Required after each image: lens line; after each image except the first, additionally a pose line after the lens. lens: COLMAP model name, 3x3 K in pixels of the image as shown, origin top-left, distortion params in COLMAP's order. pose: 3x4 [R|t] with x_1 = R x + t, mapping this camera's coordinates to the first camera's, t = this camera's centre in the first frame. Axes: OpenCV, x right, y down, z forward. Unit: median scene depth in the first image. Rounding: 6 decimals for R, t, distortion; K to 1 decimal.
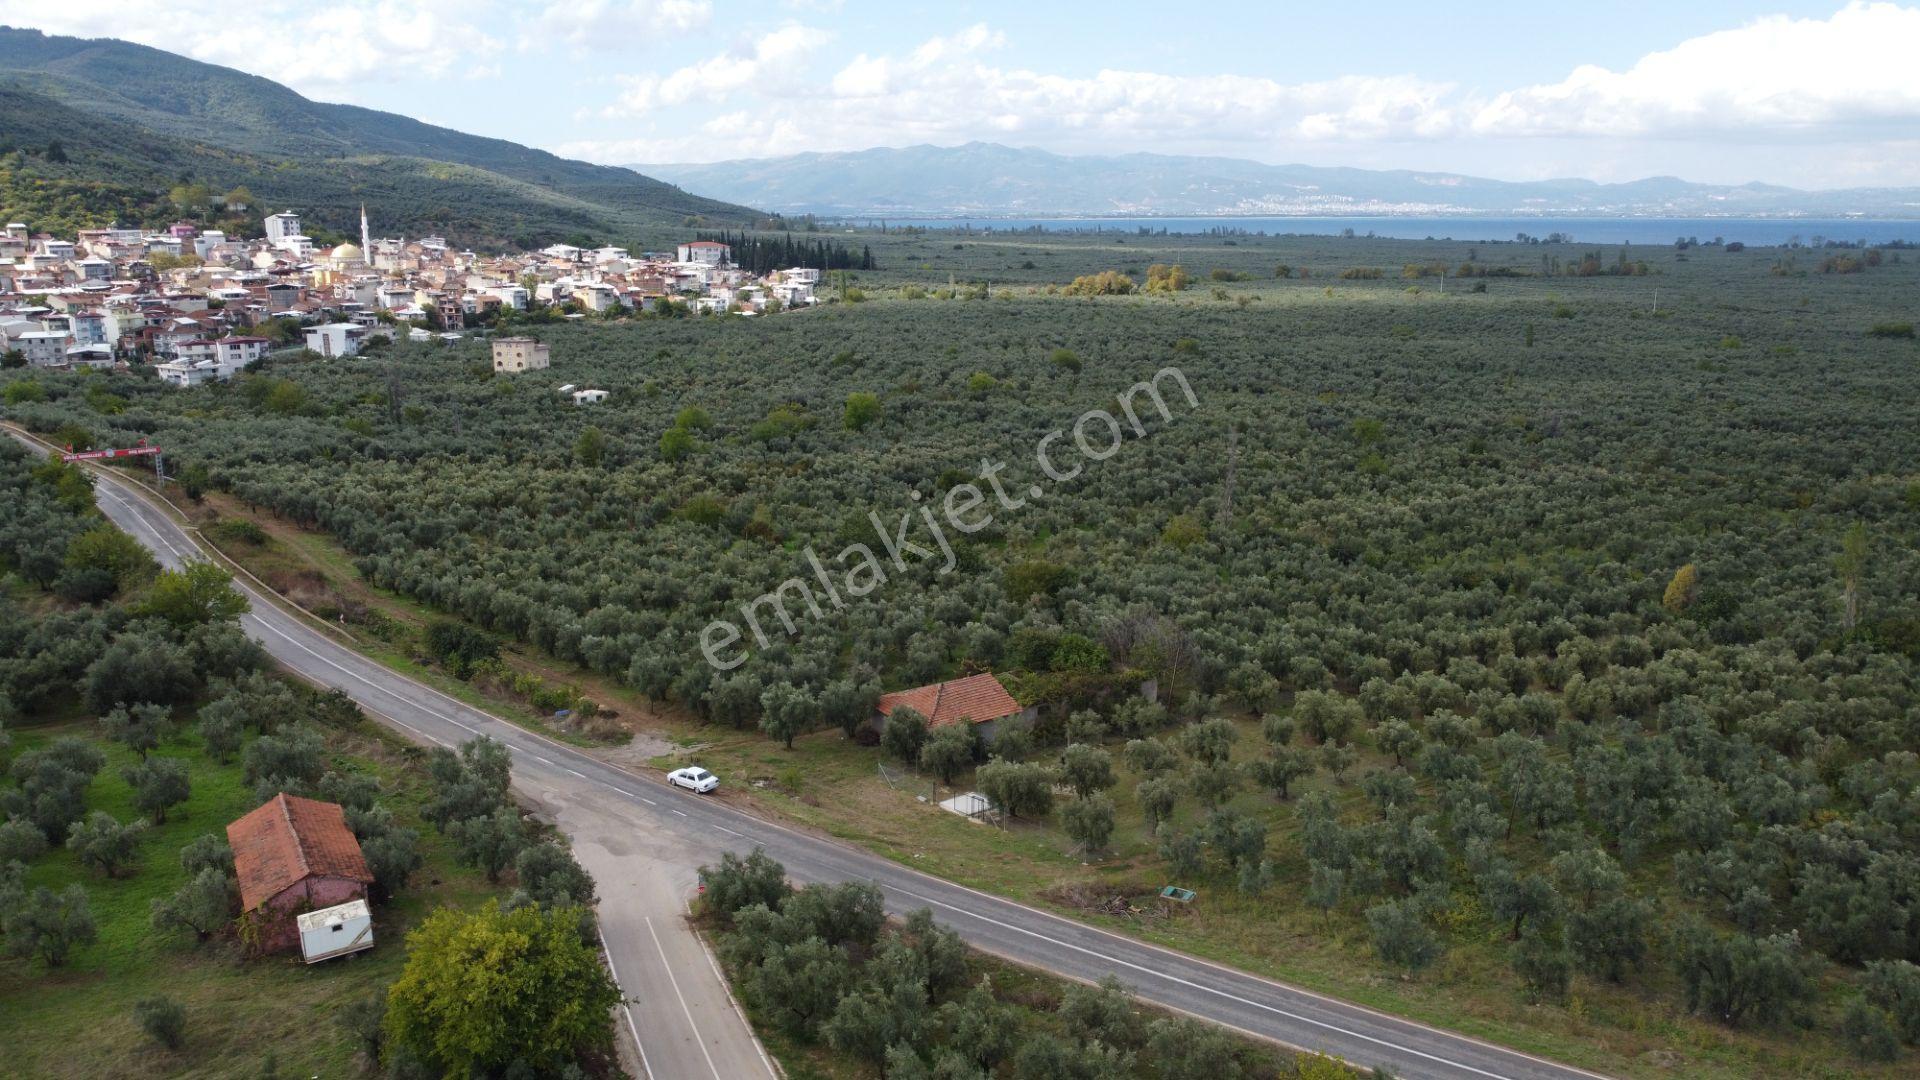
lens RADIAL K [[1449.3, 0, 960.0], [0, 1449.3, 544.3], [0, 0, 1]] dist [0.007527, -0.010079]
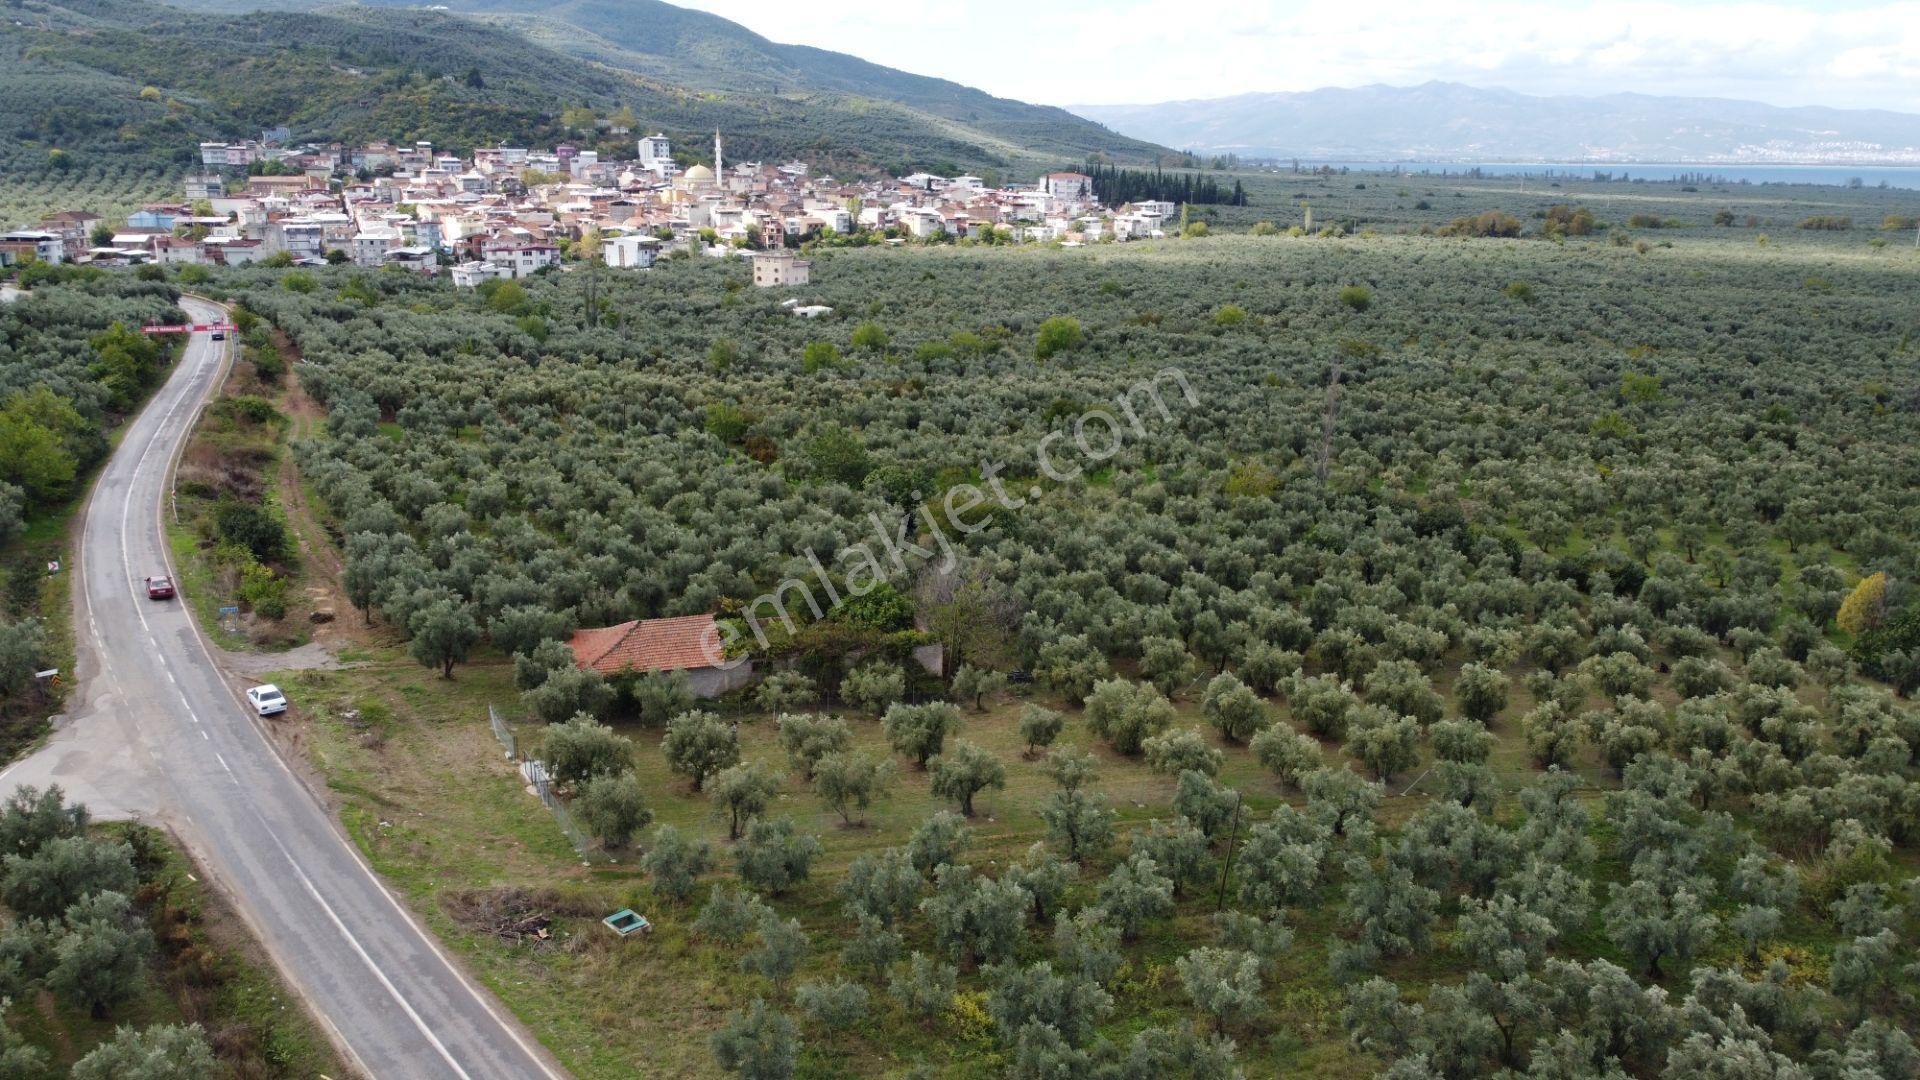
lens RADIAL K [[1449.3, 0, 960.0], [0, 1449.3, 544.3], [0, 0, 1]] dist [0.007527, -0.010079]
pose [[0.956970, 0.086341, -0.277045, 0.067576], [-0.075889, 0.995948, 0.048249, -0.000274], [0.280088, -0.025148, 0.959645, 0.044830]]
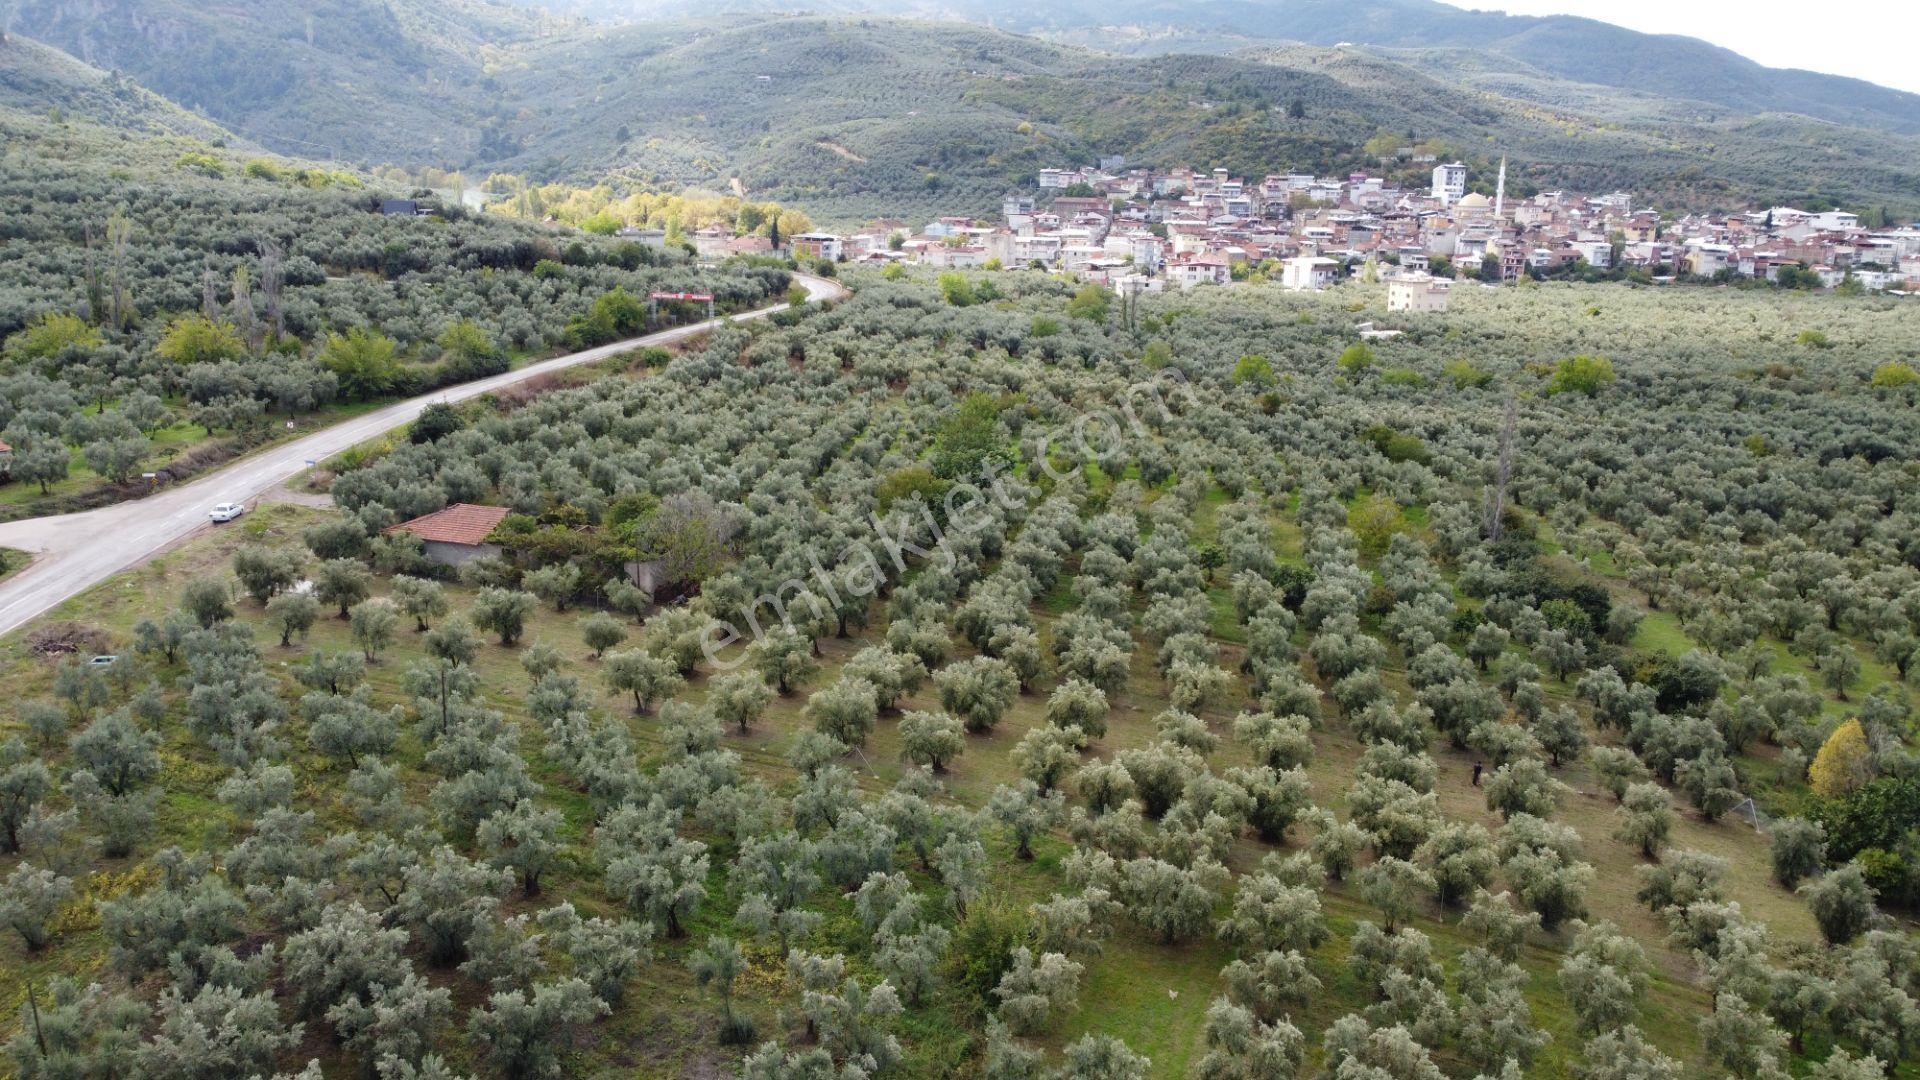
lens RADIAL K [[1449.3, 0, 960.0], [0, 1449.3, 544.3], [0, 0, 1]] dist [0.007527, -0.010079]
pose [[0.608249, 0.209107, -0.765707, 0.176709], [-0.196059, 0.974364, 0.110347, -0.010807], [0.769151, 0.083006, 0.633653, 0.107279]]
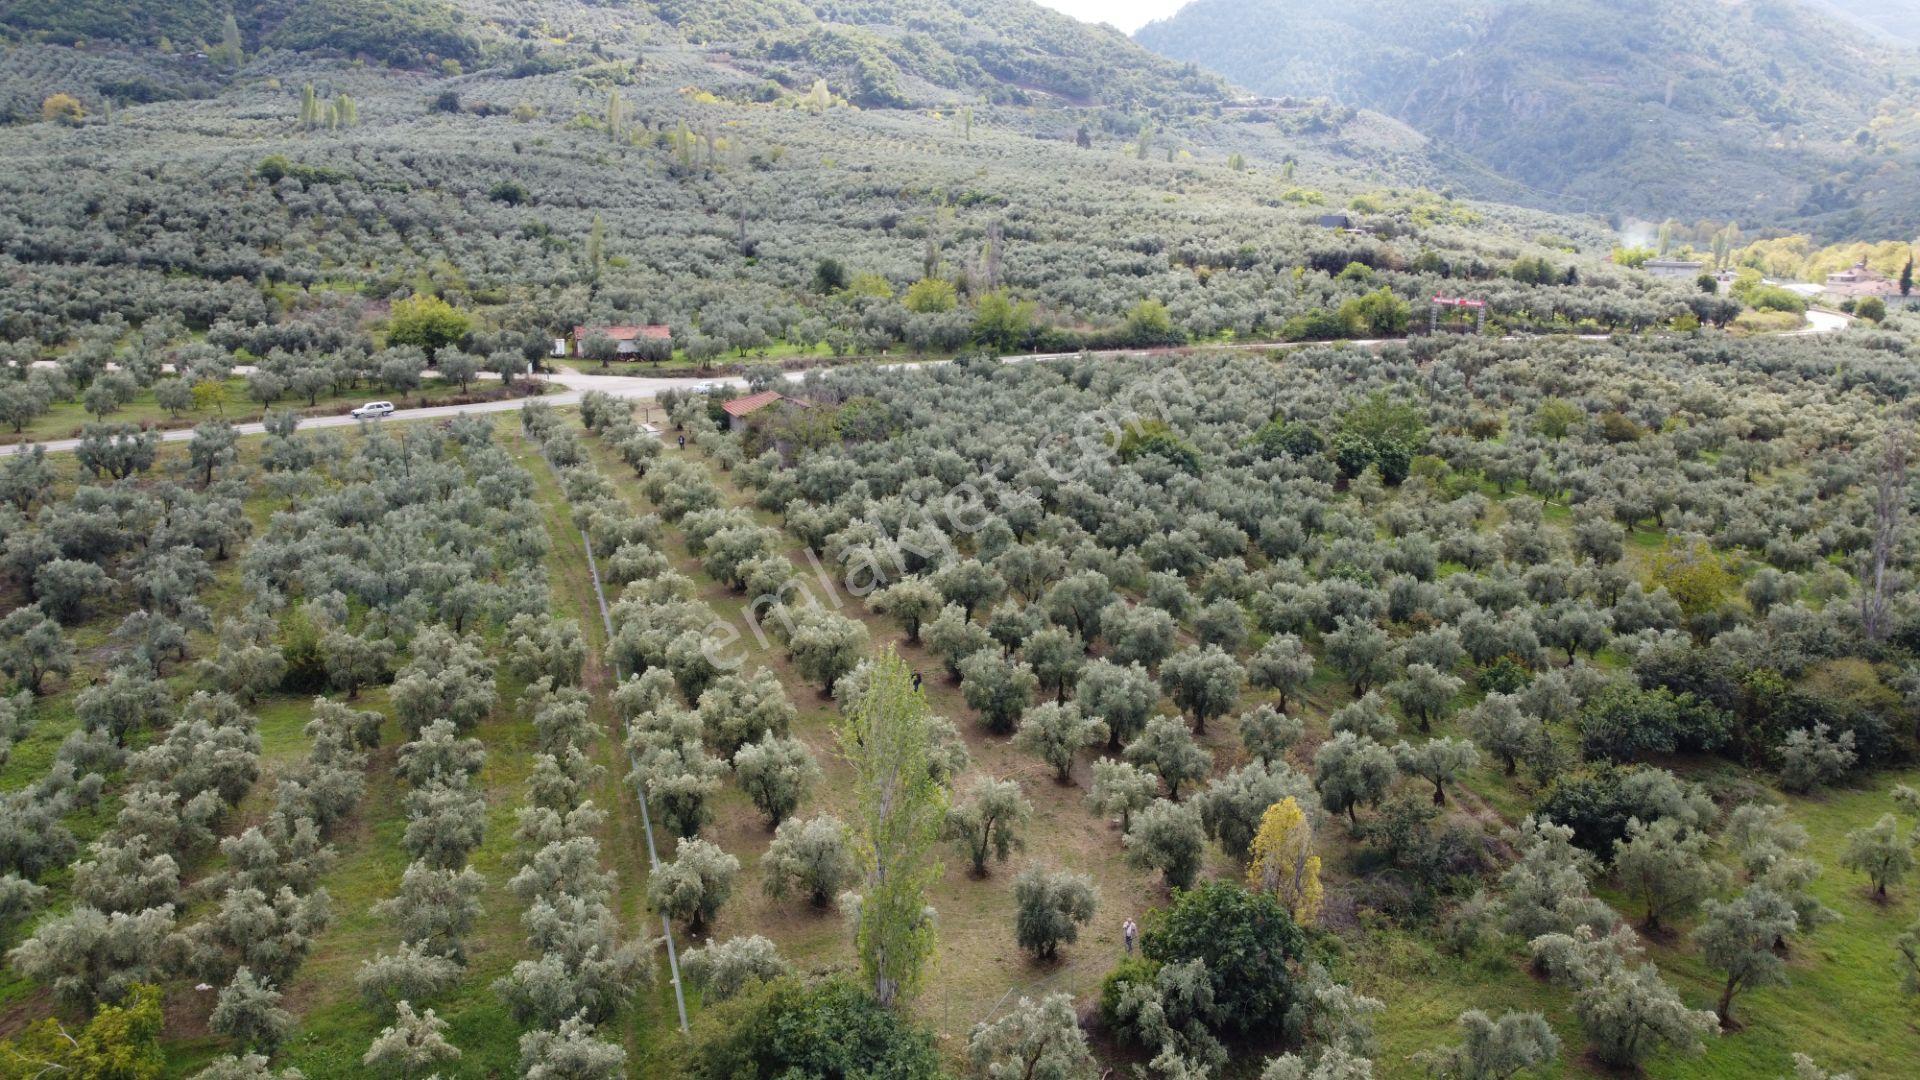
lens RADIAL K [[1449.3, 0, 960.0], [0, 1449.3, 544.3], [0, 0, 1]] dist [0.007527, -0.010079]
pose [[-0.242827, 0.209588, -0.947158, 0.208045], [-0.235859, 0.934326, 0.267217, -0.028290], [0.940960, 0.288283, -0.177447, 0.249963]]
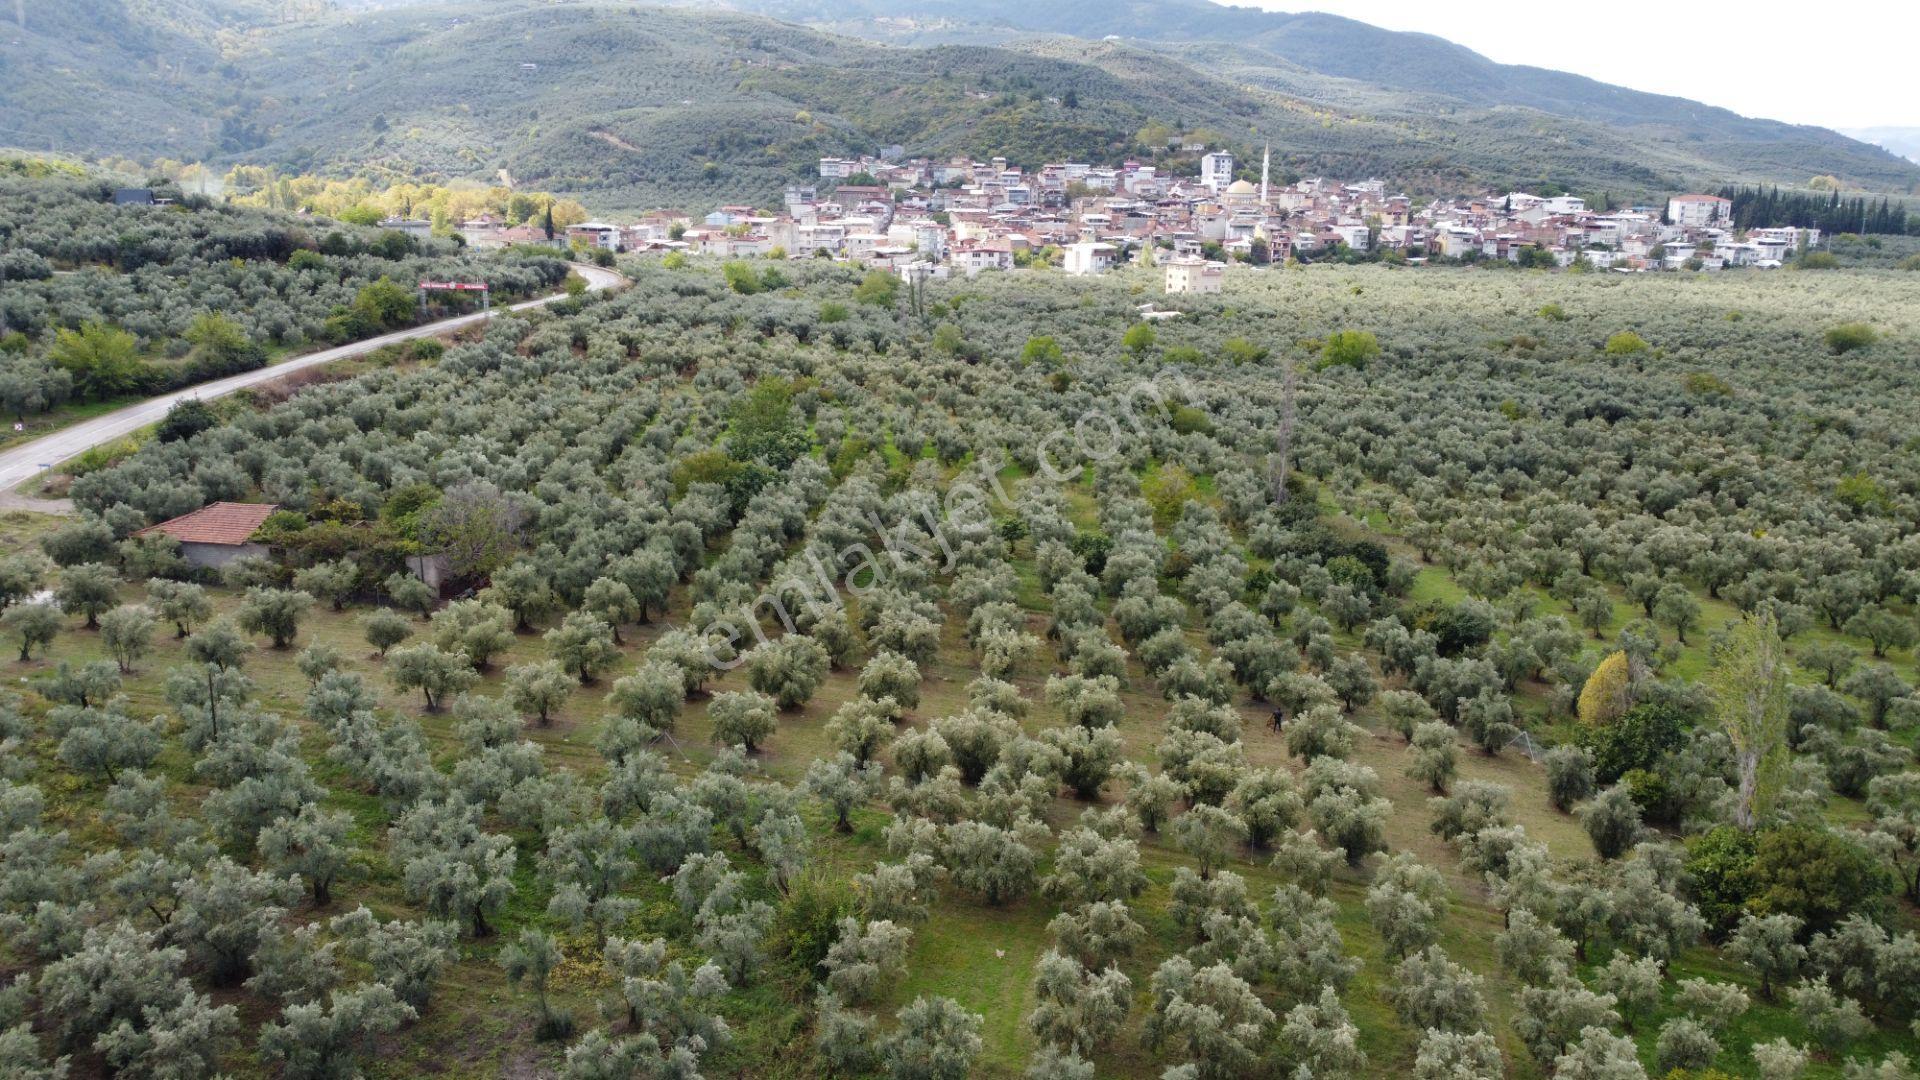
lens RADIAL K [[1449.3, 0, 960.0], [0, 1449.3, 544.3], [0, 0, 1]] dist [0.007527, -0.010079]
pose [[0.718133, 0.186290, -0.670508, 0.175428], [-0.171271, 0.981180, 0.089169, -0.008577], [0.674501, 0.050804, 0.736524, 0.107464]]
